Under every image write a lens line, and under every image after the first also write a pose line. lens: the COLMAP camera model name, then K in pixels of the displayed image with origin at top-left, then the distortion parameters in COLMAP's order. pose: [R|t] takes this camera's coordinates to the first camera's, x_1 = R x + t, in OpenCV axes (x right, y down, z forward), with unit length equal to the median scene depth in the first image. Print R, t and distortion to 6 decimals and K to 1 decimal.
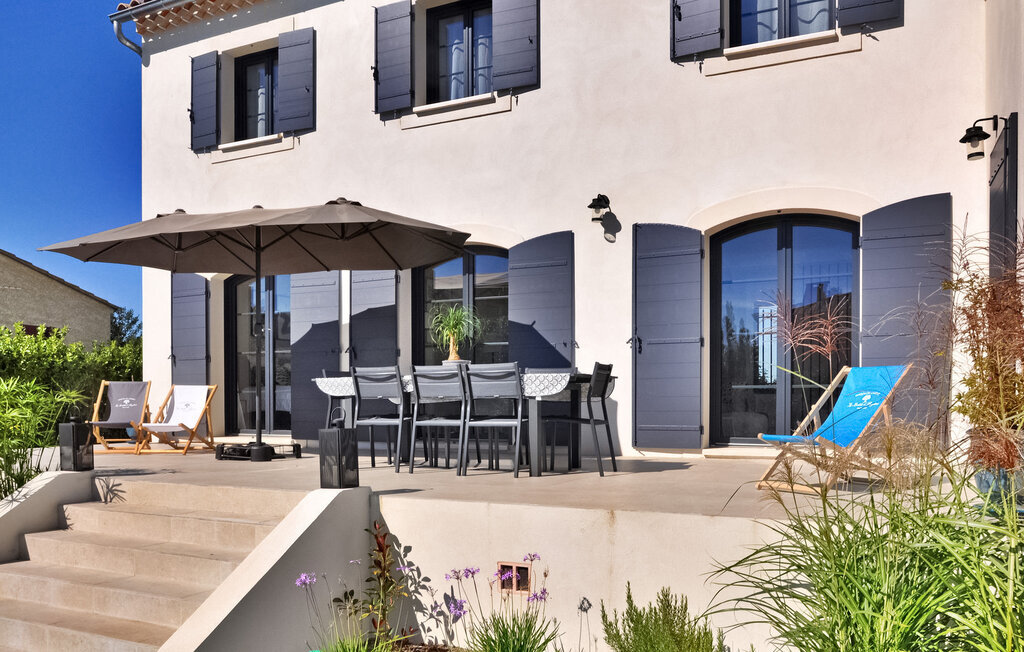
lens RADIAL K [[830.2, 0, 519.9], [0, 830.2, 418.0], [0, 0, 1]] dist [-0.029717, 0.001141]
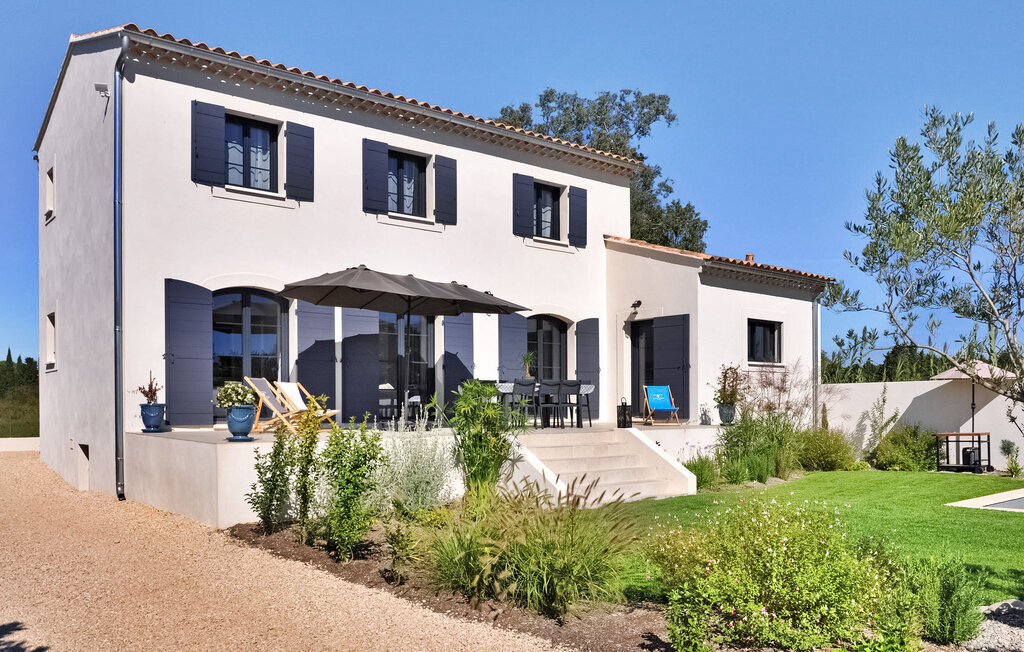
lens RADIAL K [[830.2, 0, 519.9], [0, 830.2, 418.0], [0, 0, 1]] dist [-0.029717, 0.001141]
pose [[0.404686, -0.010603, 0.914394, -1.630536], [0.020003, 0.999796, 0.002741, 0.024475], [-0.914237, 0.017181, 0.404816, 0.140497]]
